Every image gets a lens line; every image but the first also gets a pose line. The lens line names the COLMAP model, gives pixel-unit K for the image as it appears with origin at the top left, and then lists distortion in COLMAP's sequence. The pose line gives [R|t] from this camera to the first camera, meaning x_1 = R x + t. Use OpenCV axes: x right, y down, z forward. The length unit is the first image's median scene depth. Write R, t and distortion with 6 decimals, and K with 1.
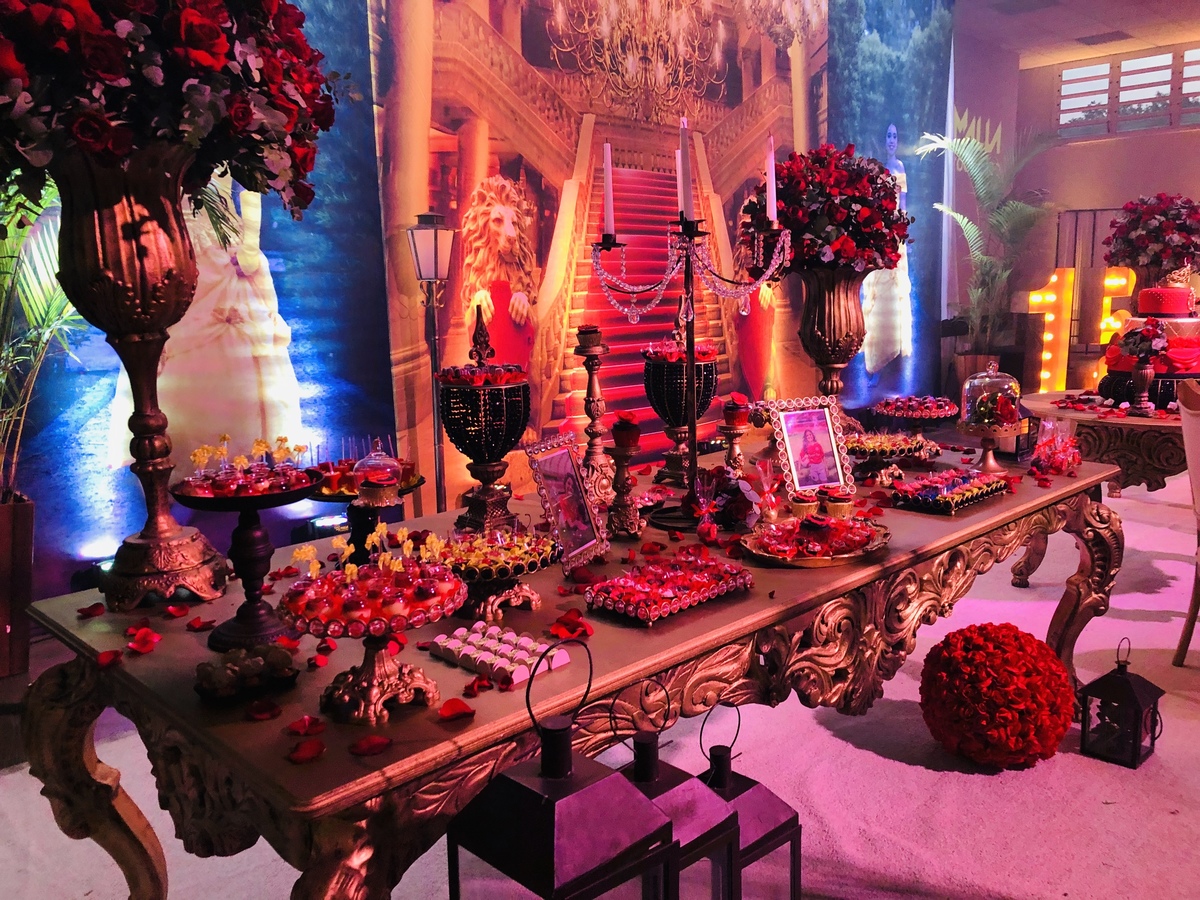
lens RADIAL K [[982.8, 0, 604.6], [0, 982.8, 436.3], [0, 0, 1]] dist [0.030077, -0.027625]
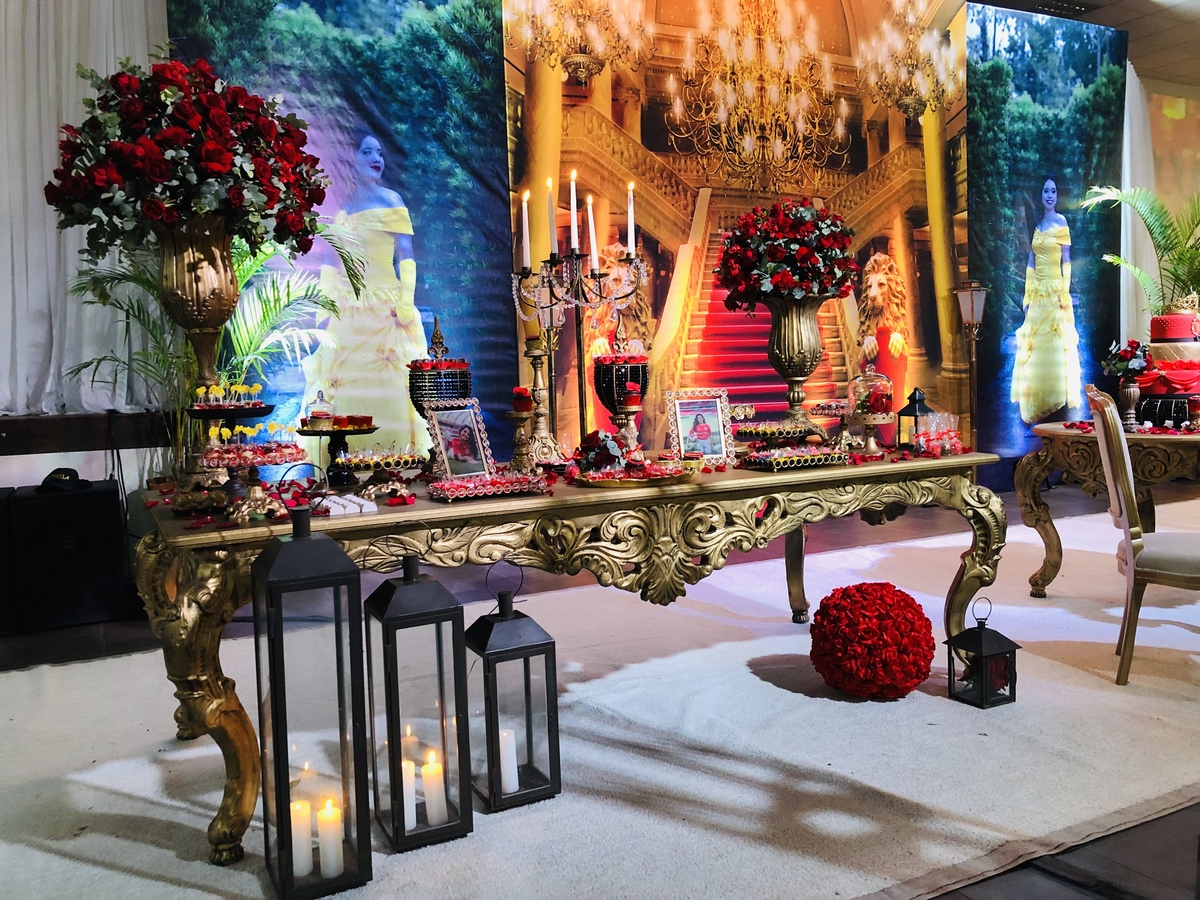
lens RADIAL K [[982.8, 0, 600.4], [0, 982.8, 443.5], [0, 0, 1]] dist [0.030077, -0.027625]
pose [[0.956751, 0.013487, -0.290595, 0.263110], [-0.034411, 0.997158, -0.067016, 0.070962], [0.288866, 0.074117, 0.954496, -0.155915]]
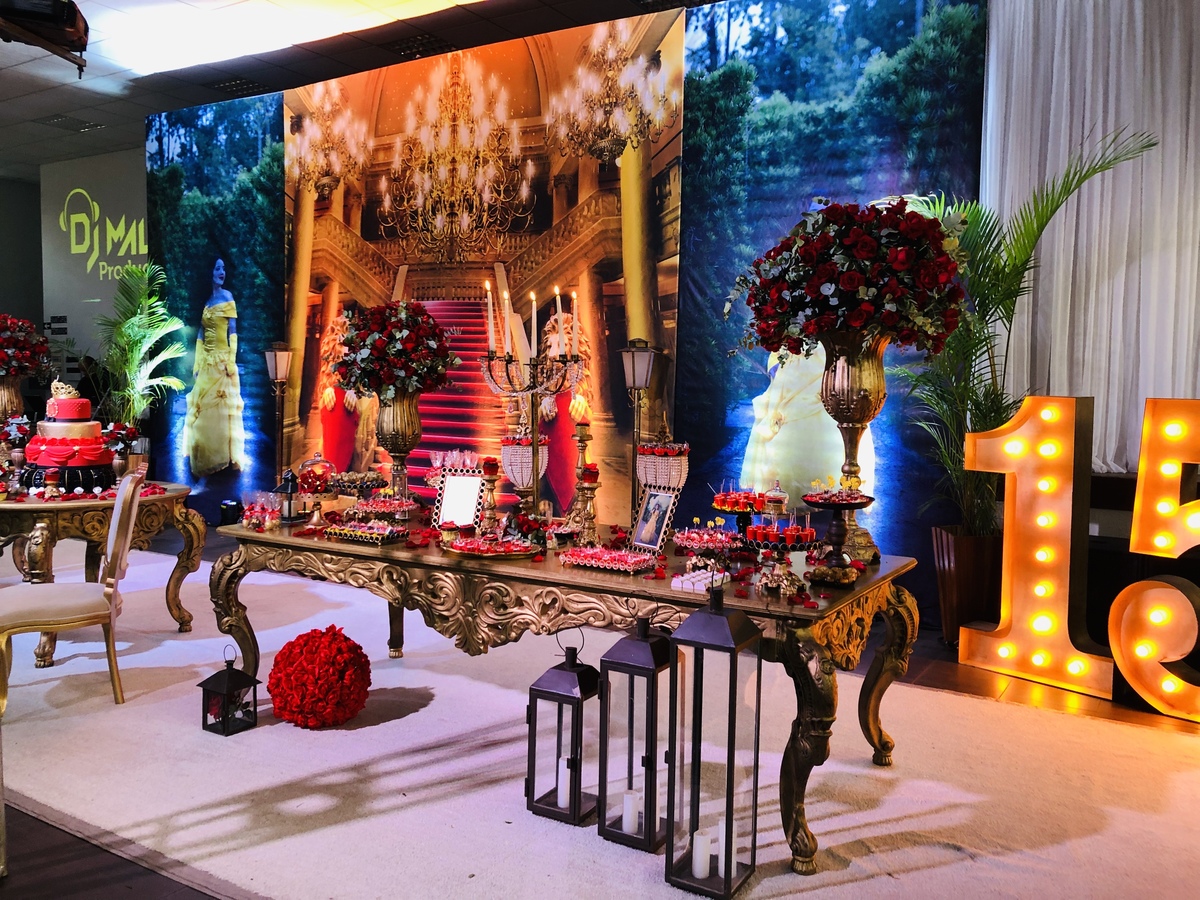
lens RADIAL K [[982.8, 0, 595.8], [0, 982.8, 447.3], [0, 0, 1]] dist [0.030077, -0.027625]
pose [[0.235672, 0.088949, -0.967753, 1.773609], [-0.174446, 0.983500, 0.047914, -0.240345], [0.956048, 0.157529, 0.247300, 1.211315]]
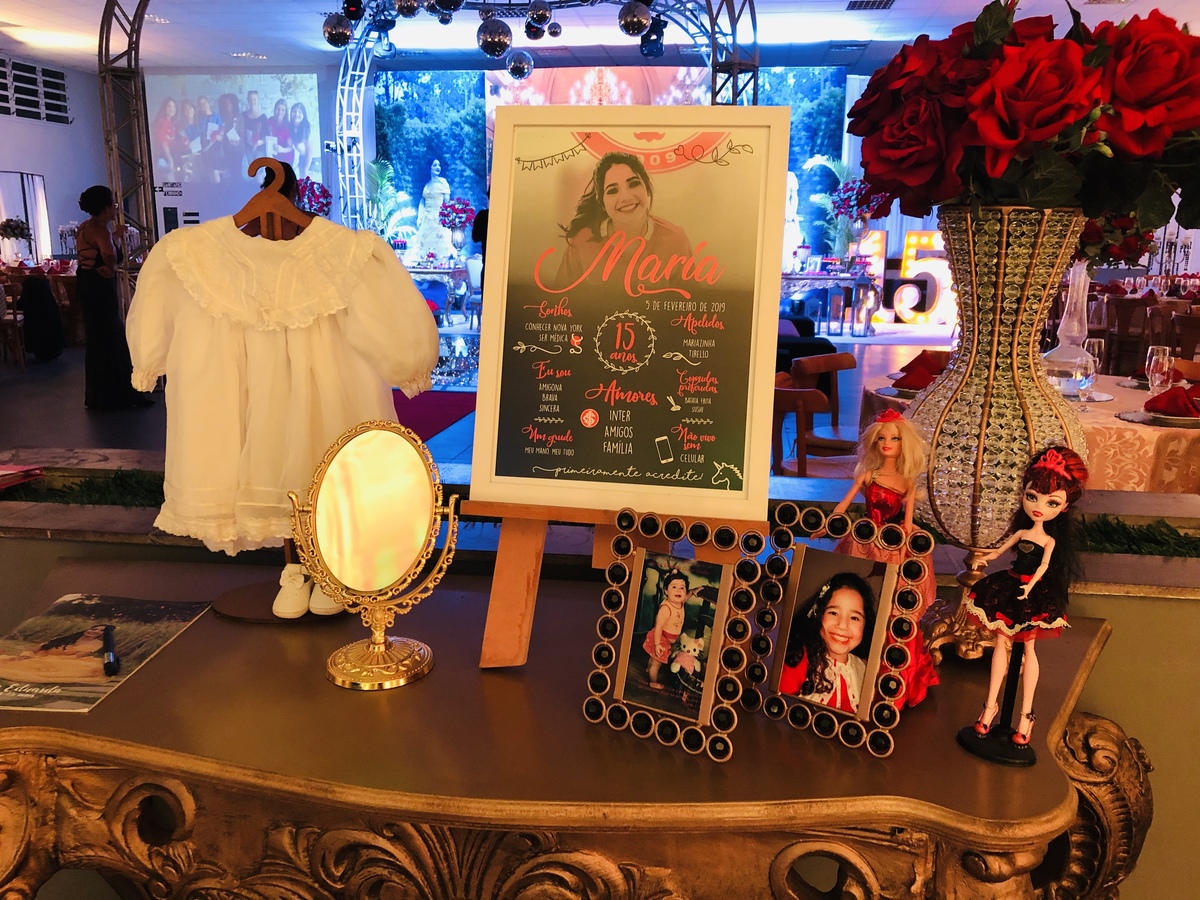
lens RADIAL K [[982.8, 0, 604.6], [0, 982.8, 439.4], [0, 0, 1]] dist [0.030077, -0.027625]
pose [[0.612733, 0.185362, -0.768244, 2.986836], [-0.145923, 0.981926, 0.120535, 0.096257], [0.776701, 0.038249, 0.628707, -0.848455]]
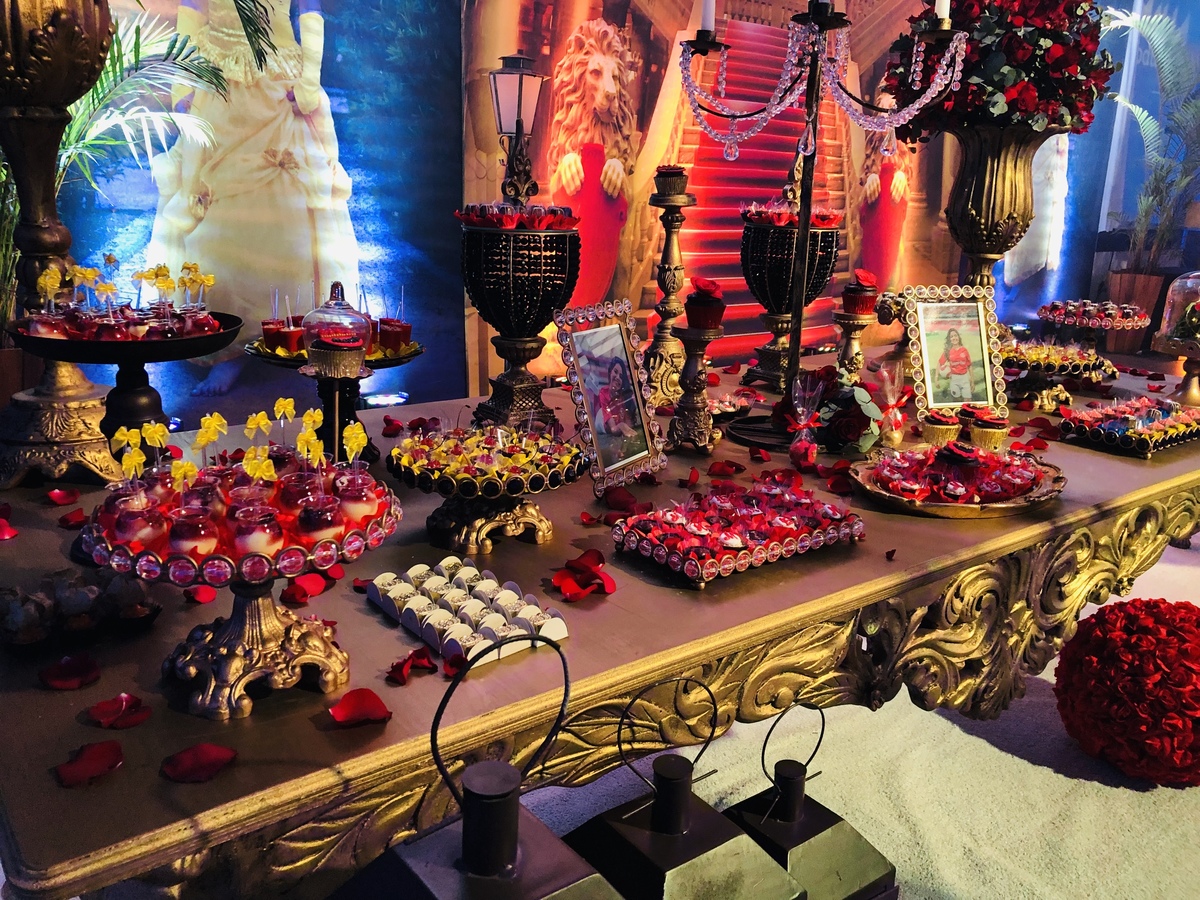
lens RADIAL K [[982.8, 0, 599.4], [0, 982.8, 440.6], [0, 0, 1]] dist [0.030077, -0.027625]
pose [[0.991039, 0.087782, -0.100675, 0.012908], [-0.076714, 0.991079, 0.108983, 0.009579], [0.109344, -0.100284, 0.988932, 0.123455]]
